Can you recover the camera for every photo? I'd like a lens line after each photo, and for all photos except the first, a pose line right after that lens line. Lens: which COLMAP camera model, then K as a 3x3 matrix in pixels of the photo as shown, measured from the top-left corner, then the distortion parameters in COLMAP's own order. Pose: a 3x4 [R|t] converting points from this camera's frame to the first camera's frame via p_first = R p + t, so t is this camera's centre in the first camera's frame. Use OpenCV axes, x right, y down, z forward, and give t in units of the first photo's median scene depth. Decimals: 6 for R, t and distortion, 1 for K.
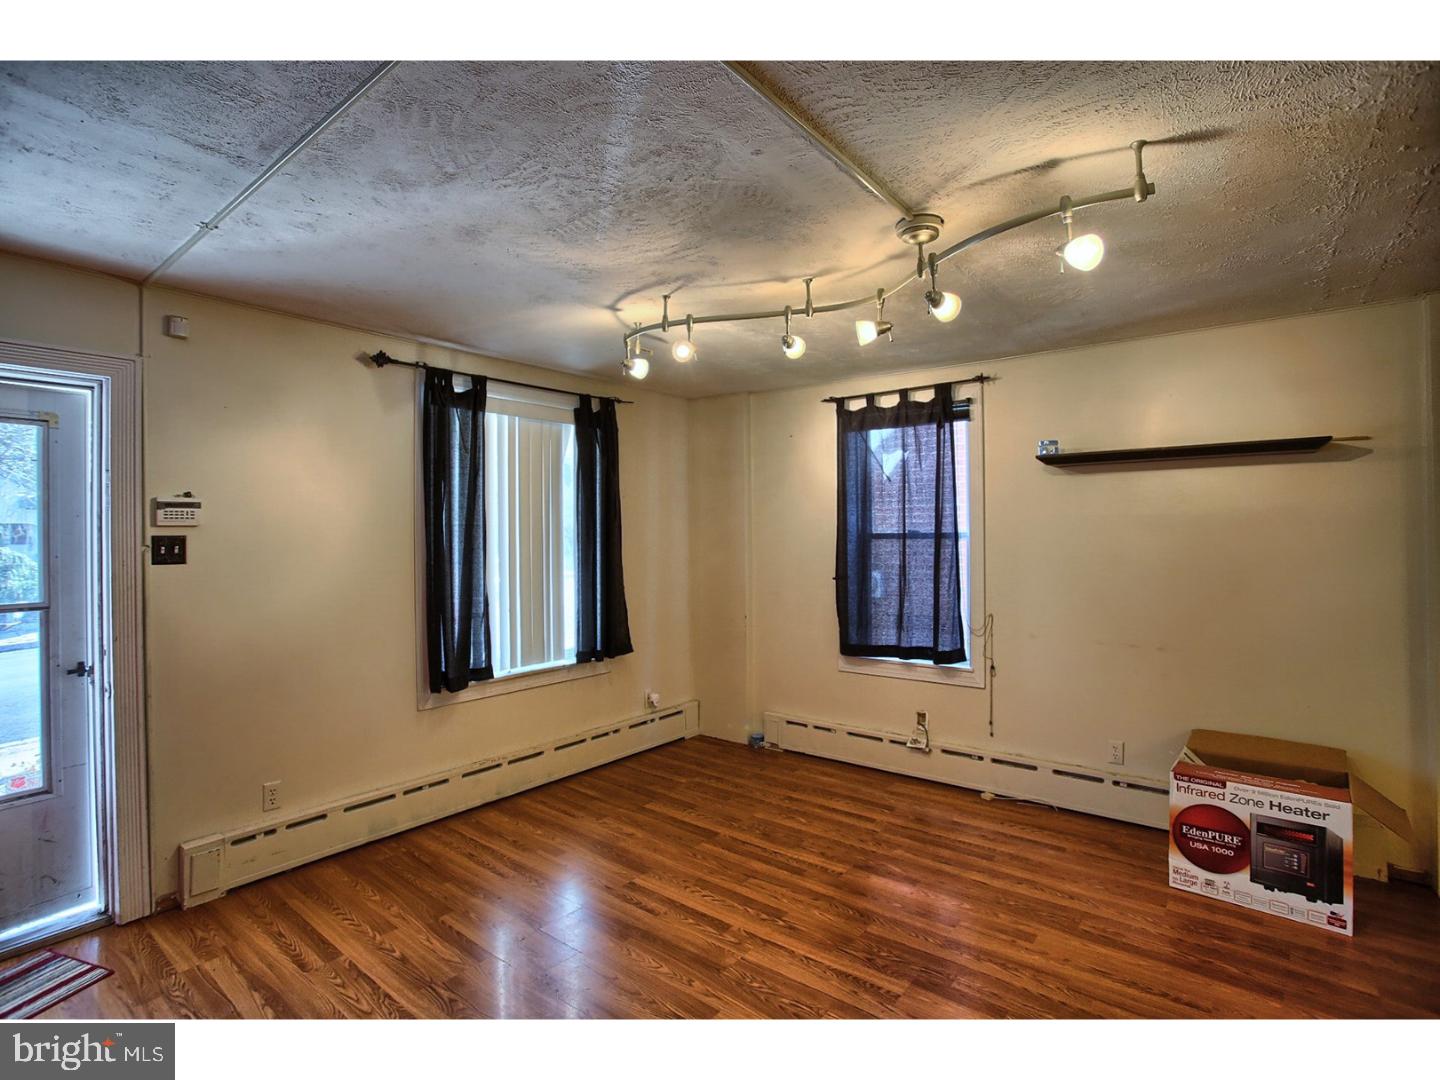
lens RADIAL K [[703.7, 0, 711.4], [0, 703.7, 532.8], [0, 0, 1]] dist [-0.076903, 0.030854]
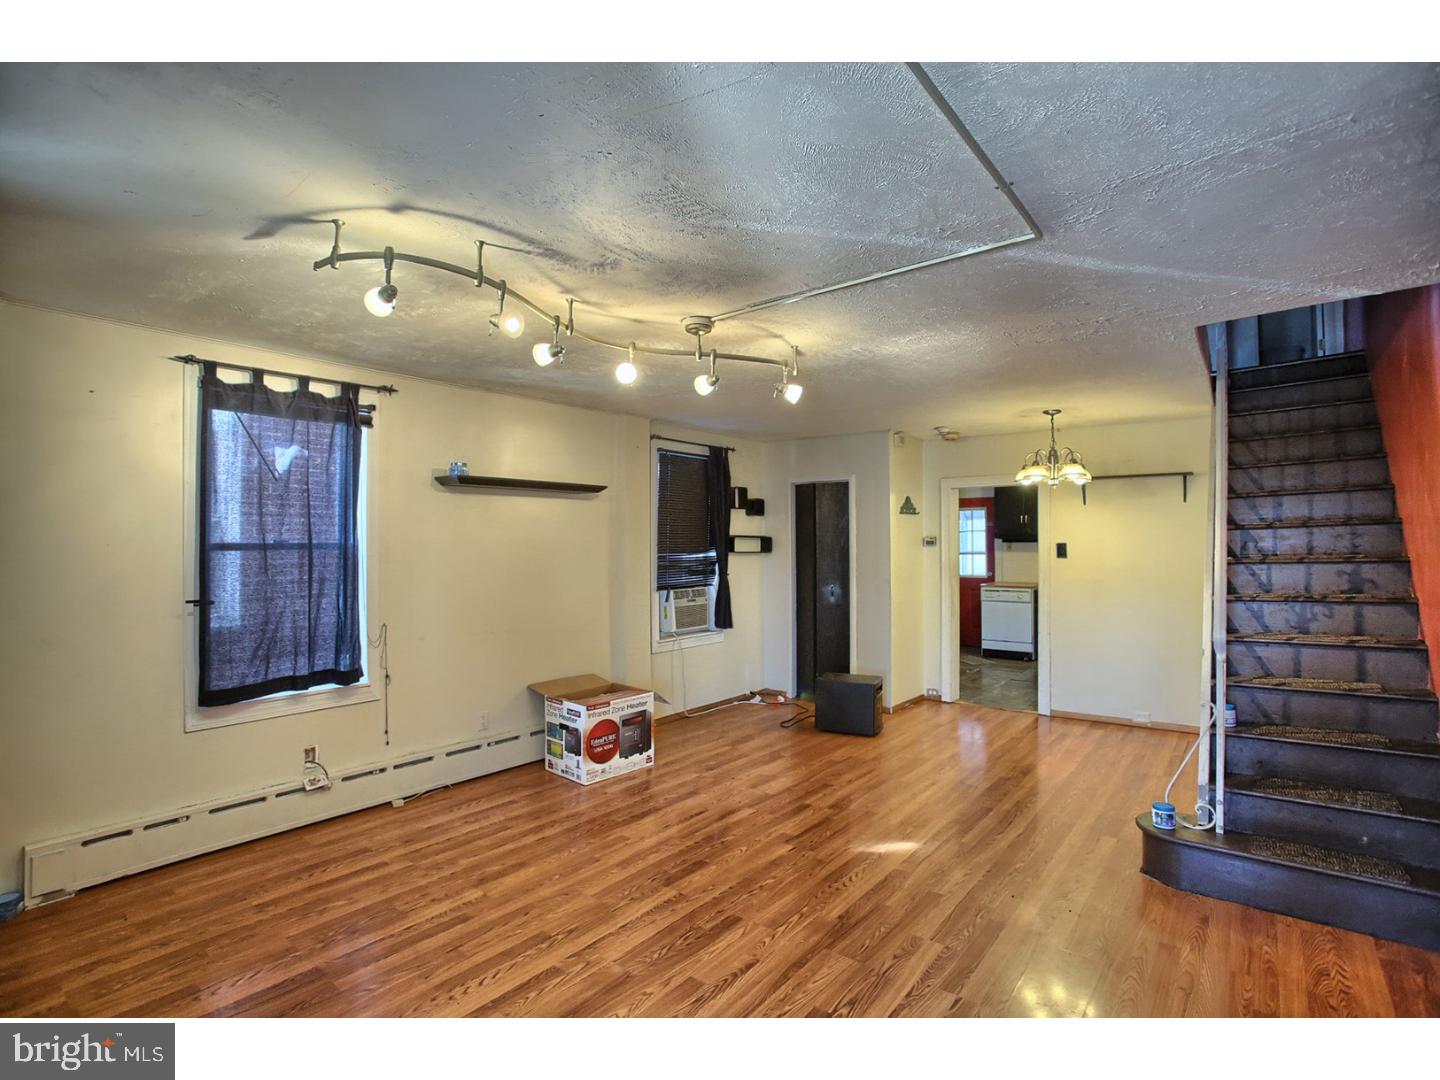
lens RADIAL K [[703.7, 0, 711.4], [0, 703.7, 532.8], [0, 0, 1]] dist [-0.076903, 0.030854]
pose [[0.002050, 0.017603, 0.999843, -0.641960], [0.002081, 0.999843, -0.017607, 0.004224], [-0.999996, 0.002117, 0.002013, 0.561304]]
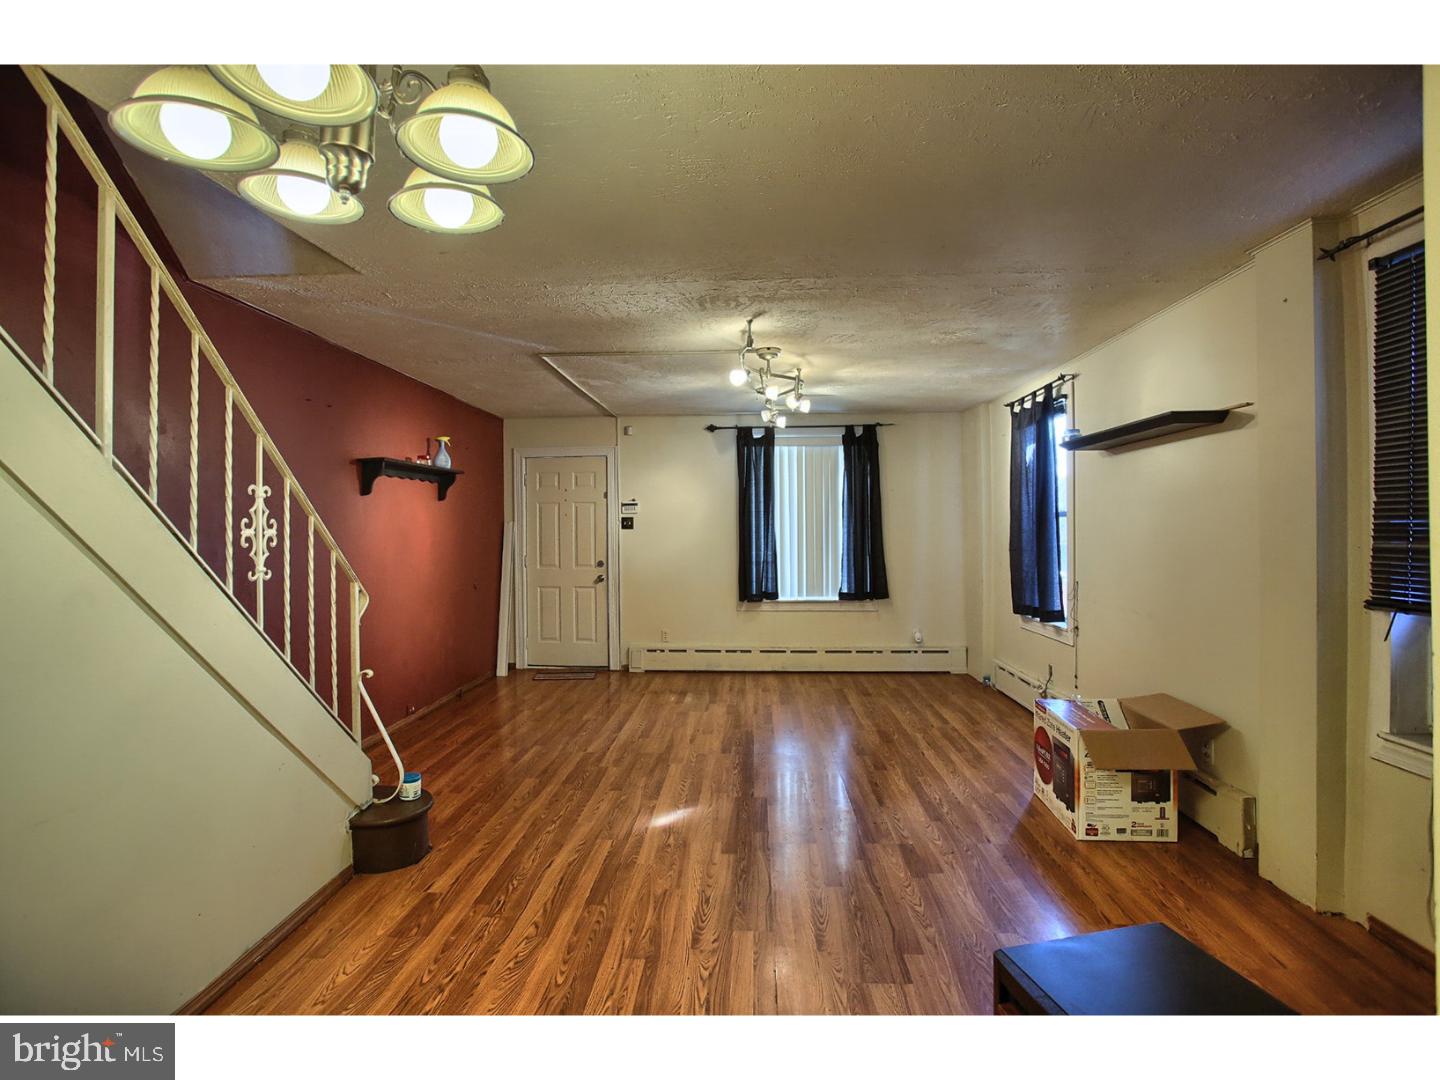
lens RADIAL K [[703.7, 0, 711.4], [0, 703.7, 532.8], [0, 0, 1]] dist [-0.076903, 0.030854]
pose [[0.580184, 0.006389, -0.814460, 1.045935], [0.001648, 0.999958, 0.009018, 0.027589], [0.814484, -0.006574, 0.580149, -0.158589]]
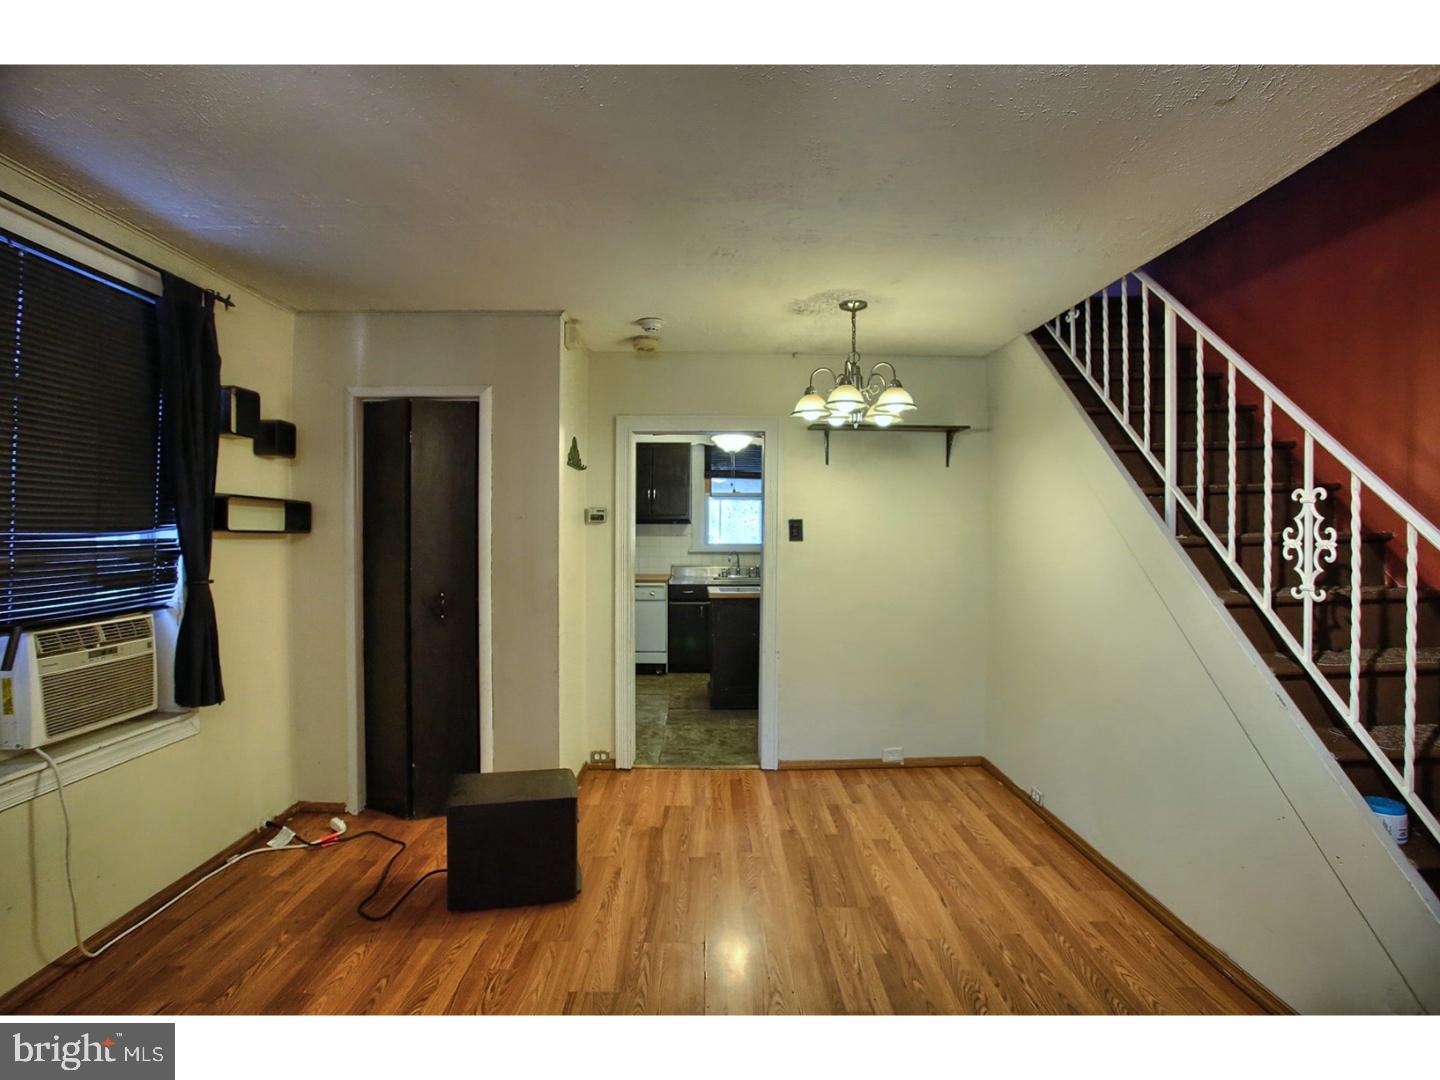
lens RADIAL K [[703.7, 0, 711.4], [0, 703.7, 532.8], [0, 0, 1]] dist [-0.076903, 0.030854]
pose [[-0.630684, 0.000683, 0.776040, 0.169653], [-0.000464, 0.999999, -0.001257, 0.024515], [-0.776040, -0.001153, -0.630683, 0.568145]]
